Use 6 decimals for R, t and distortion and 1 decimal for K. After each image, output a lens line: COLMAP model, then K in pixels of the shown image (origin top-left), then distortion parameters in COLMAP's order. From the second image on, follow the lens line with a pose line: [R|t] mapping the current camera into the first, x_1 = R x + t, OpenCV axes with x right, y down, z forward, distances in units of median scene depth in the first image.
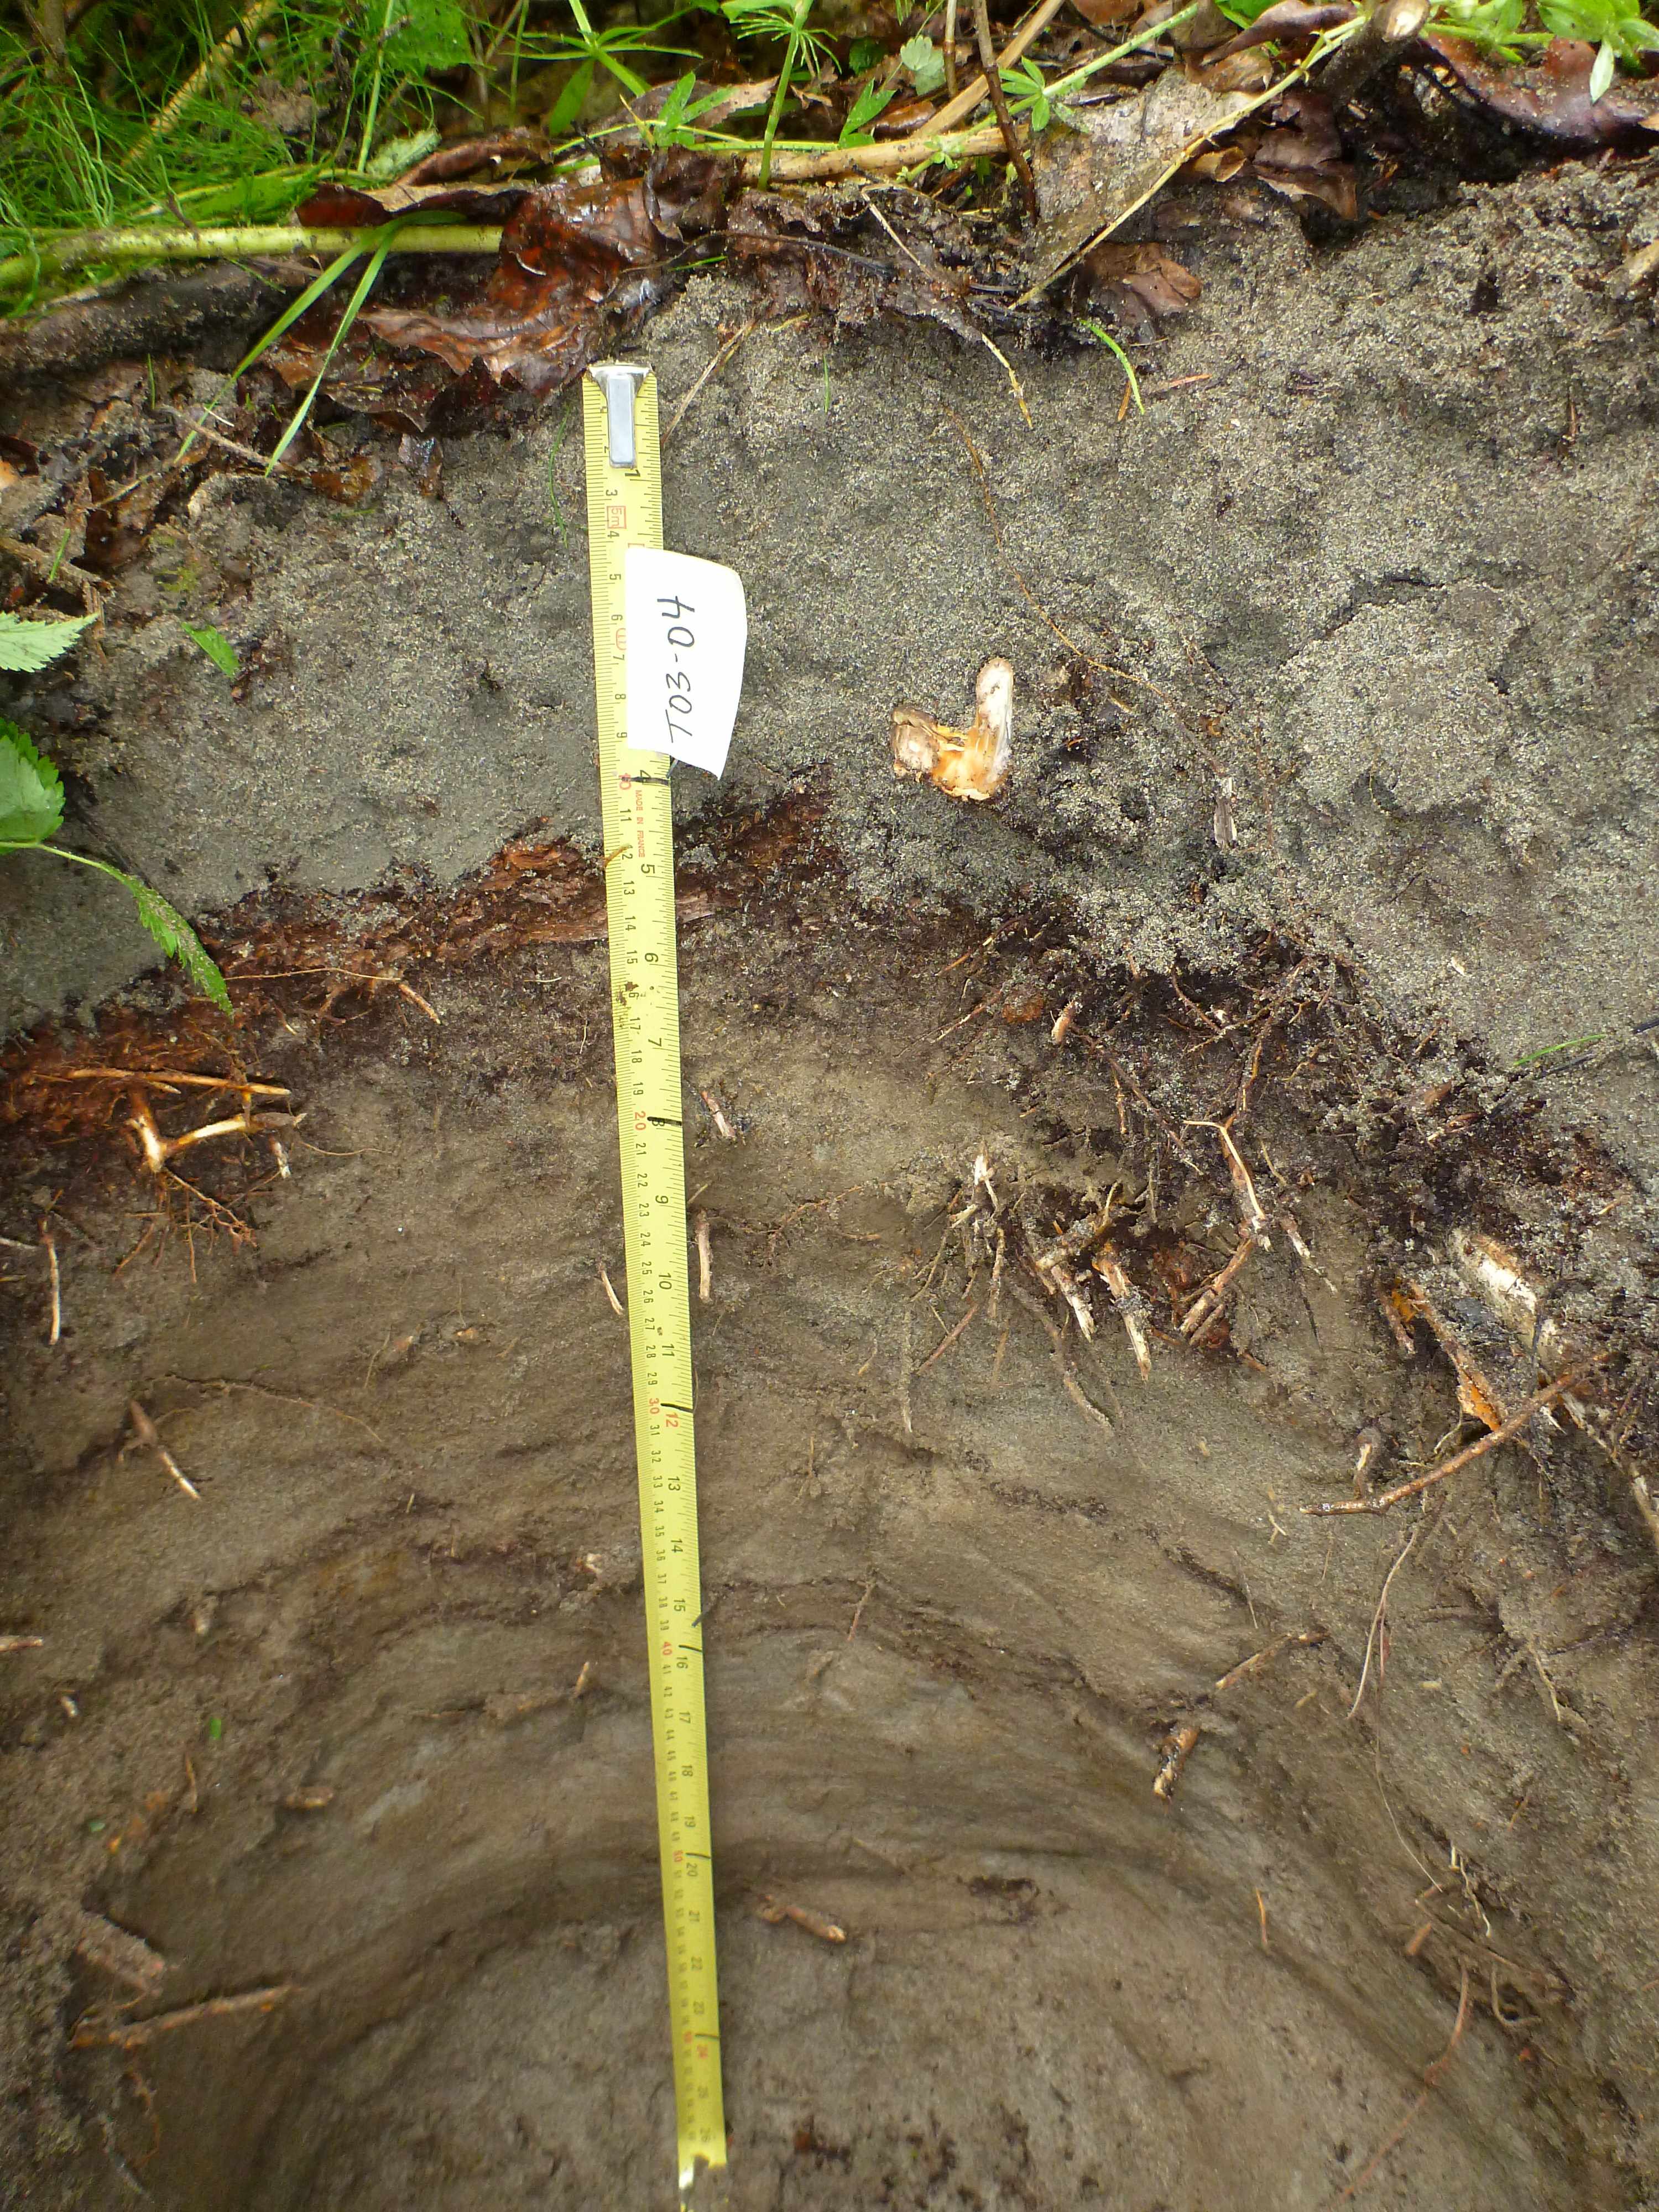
lens RADIAL K [[1820.6, 0, 829.5], [0, 1820.6, 1106.0], [0, 0, 1]] dist [-0.014219, -0.018671]
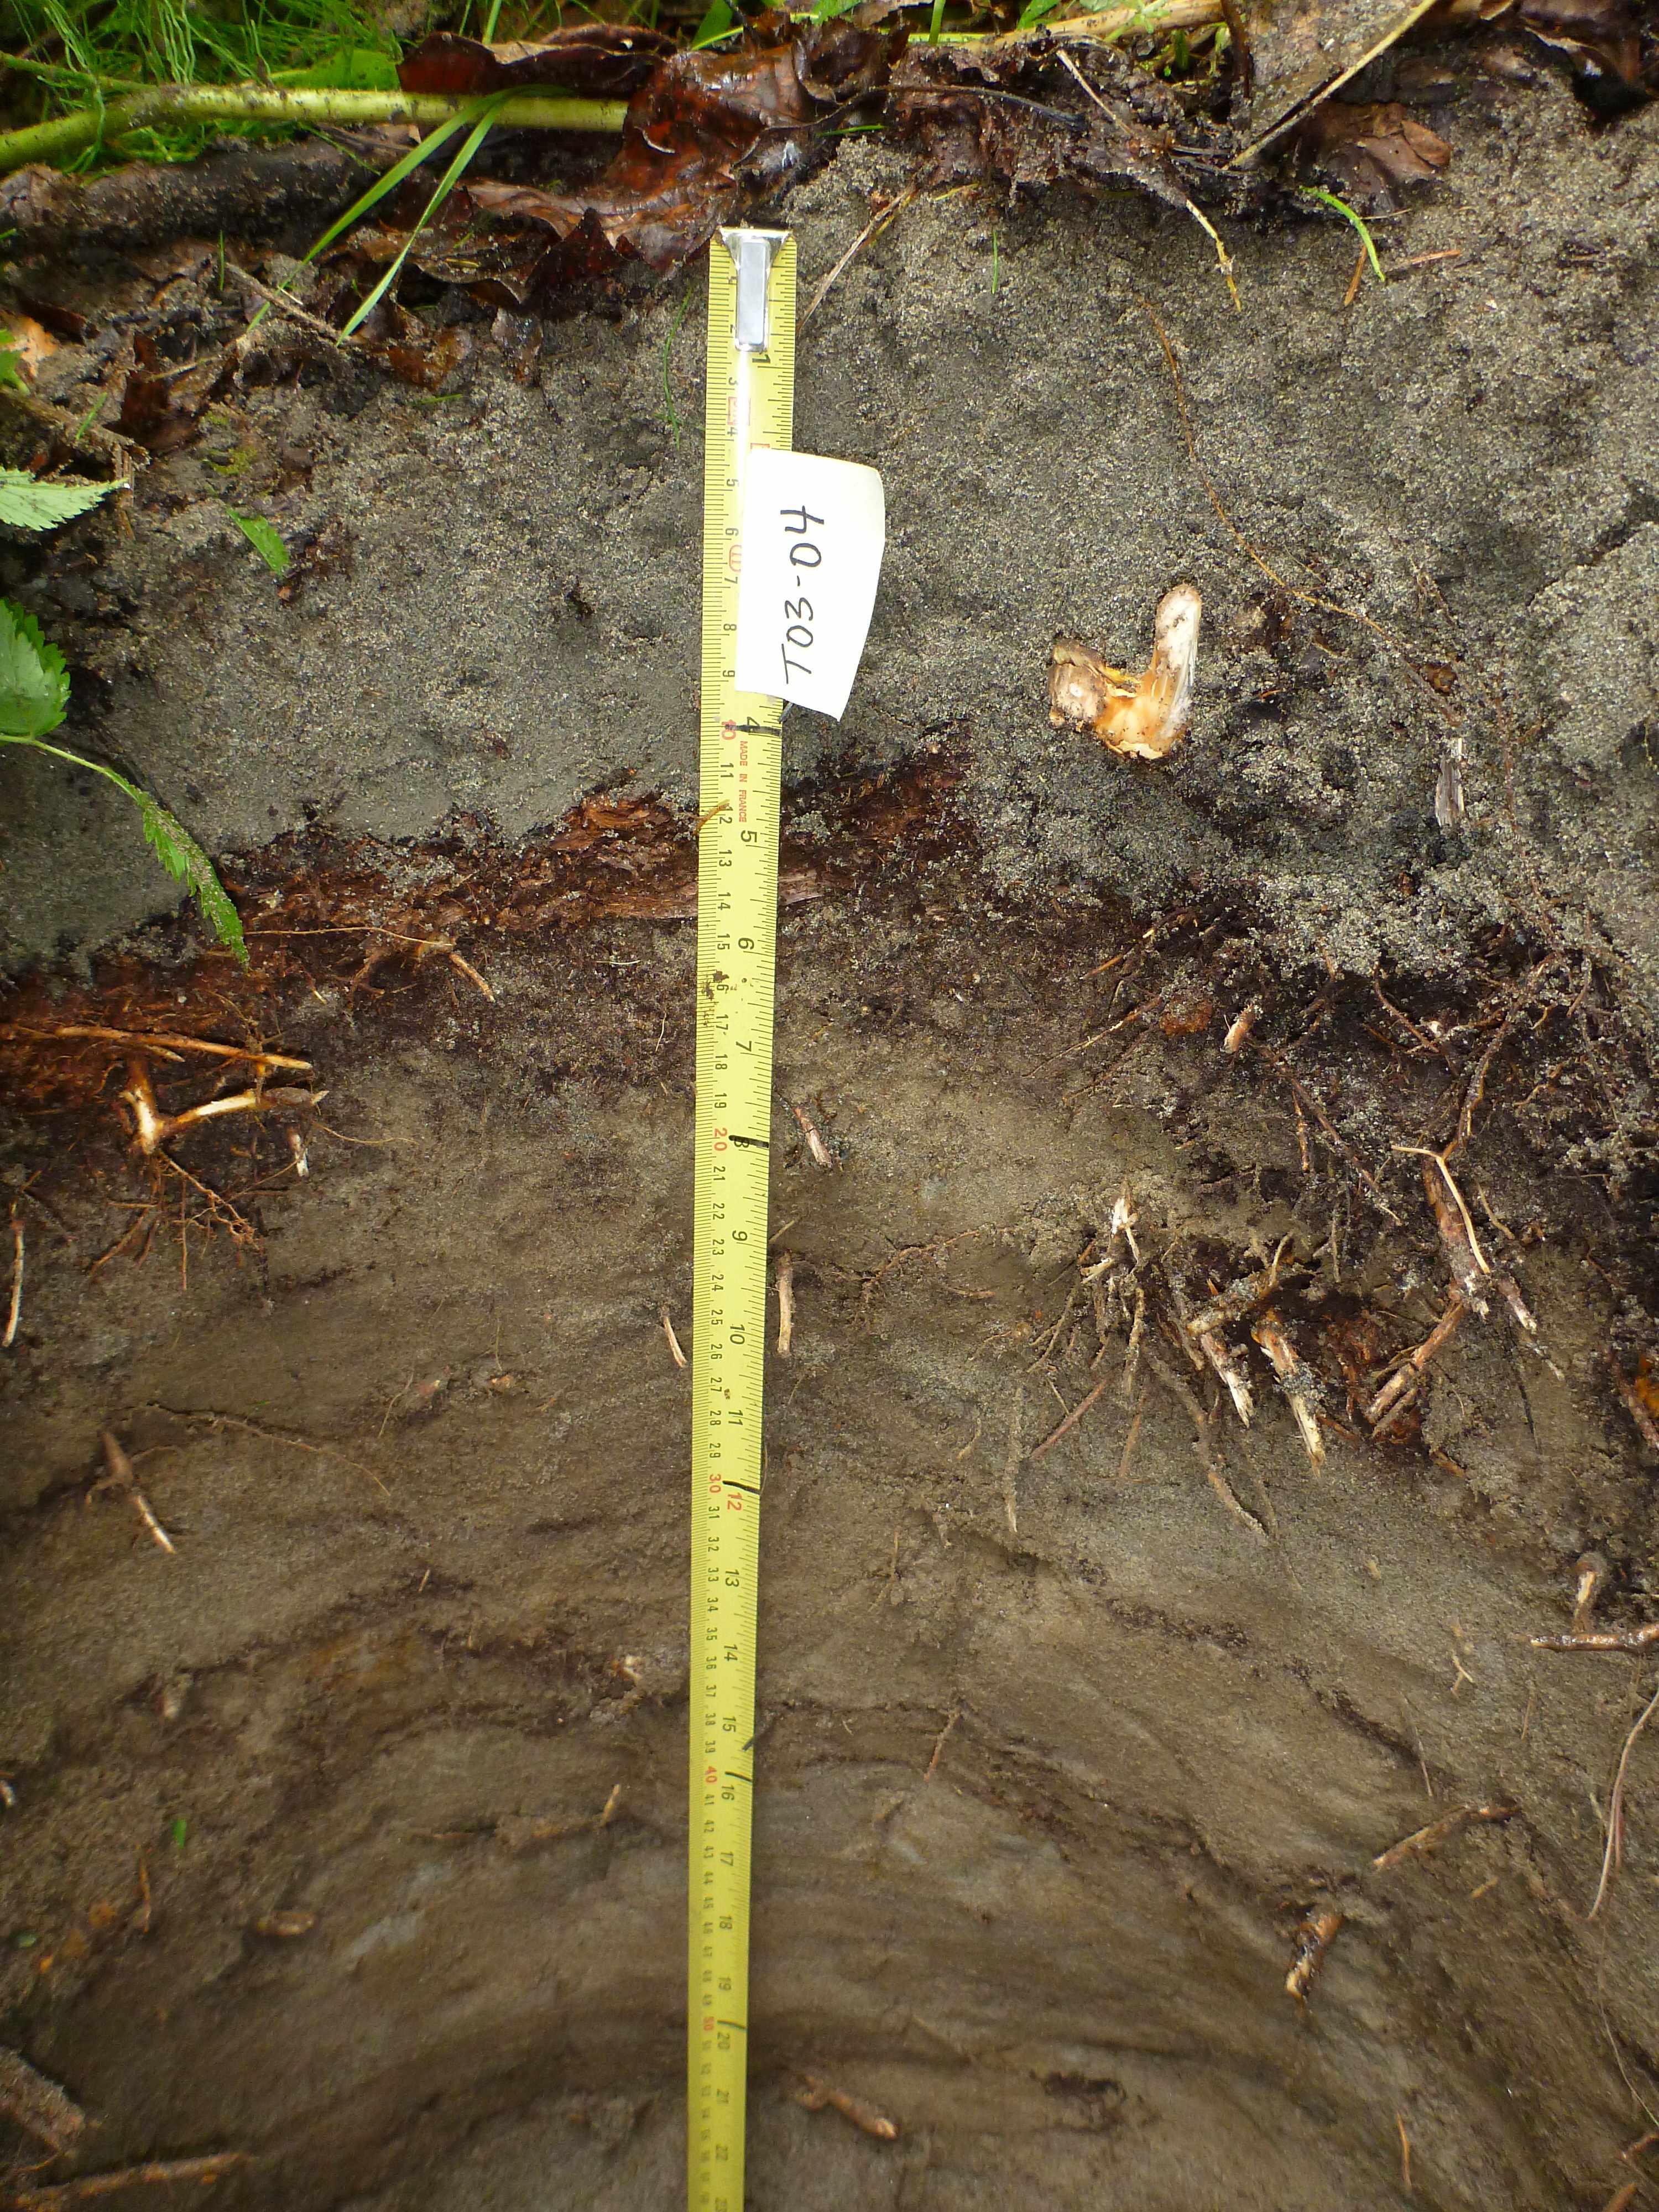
lens RADIAL K [[1820.6, 0, 829.5], [0, 1820.6, 1106.0], [0, 0, 1]] dist [-0.014219, -0.018671]
pose [[0.997702, 0.054344, -0.040475, -0.021074], [-0.057170, 0.995743, -0.072295, 0.056119], [0.036373, 0.074443, 0.996562, 0.163309]]
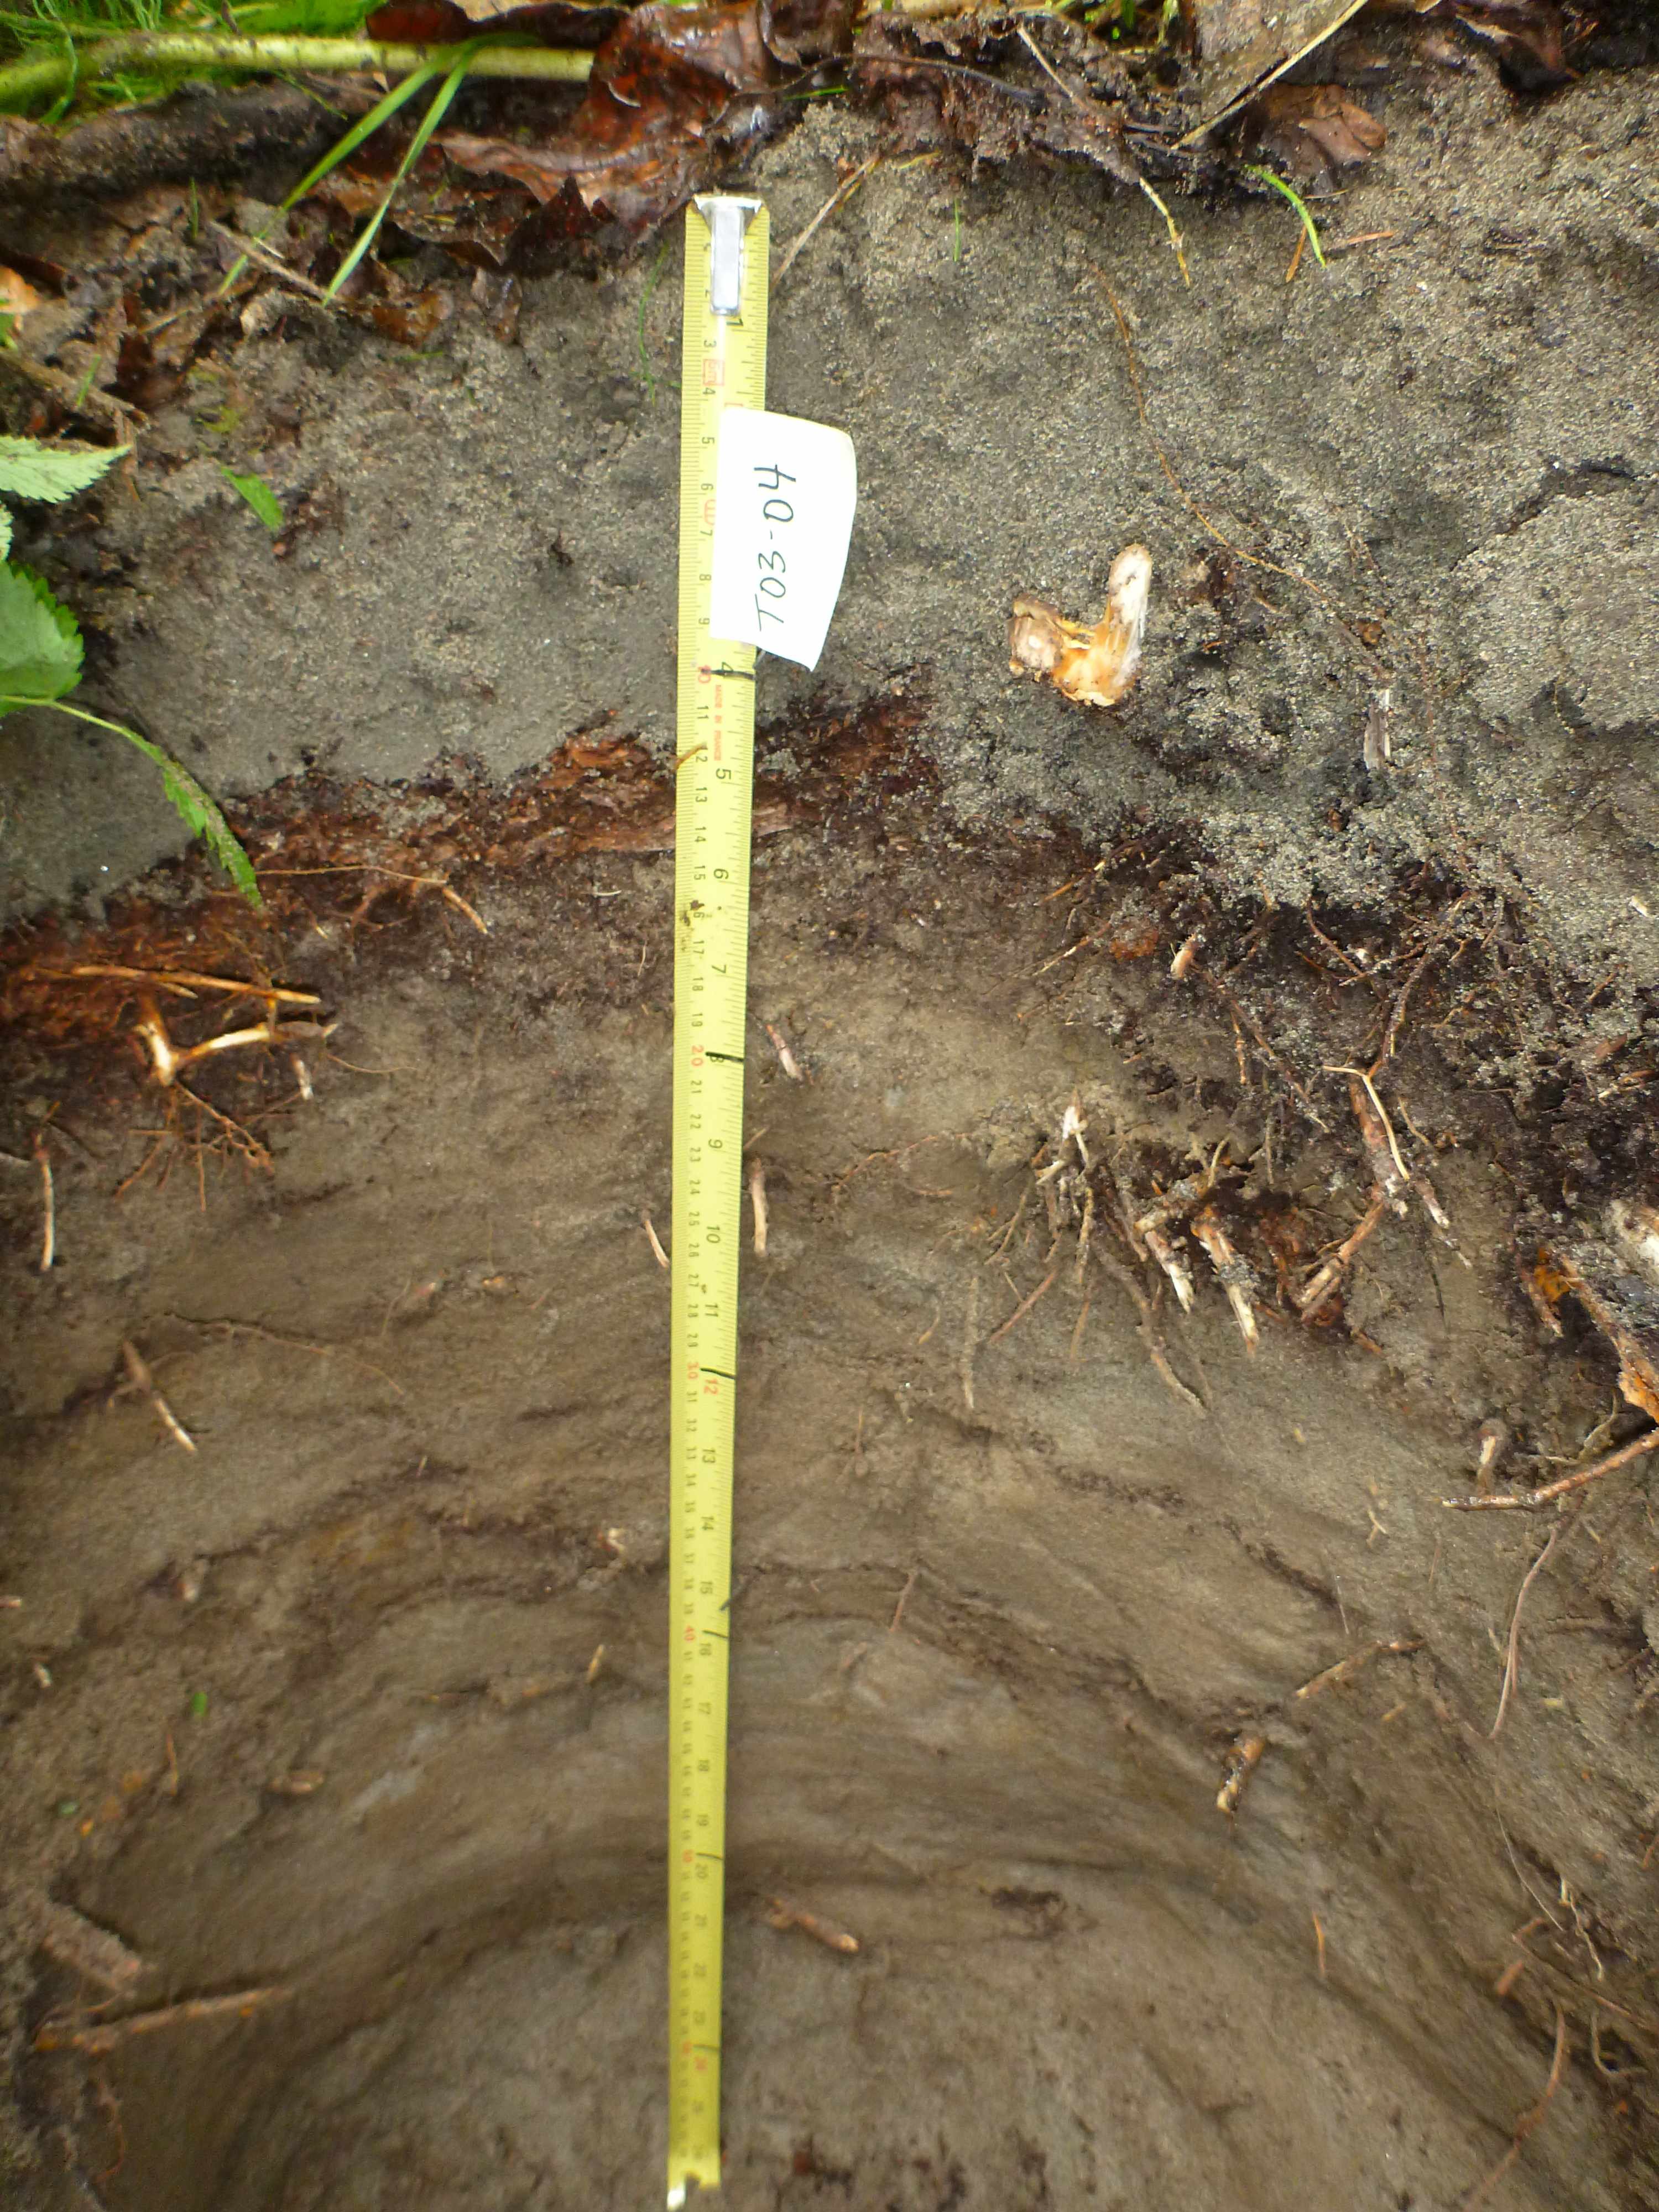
lens RADIAL K [[1820.6, 0, 829.5], [0, 1820.6, 1106.0], [0, 0, 1]] dist [-0.014219, -0.018671]
pose [[0.999093, 0.039393, 0.016152, -0.056203], [-0.039467, 0.999212, 0.004309, 0.029382], [-0.015969, -0.004943, 0.999860, 0.095460]]
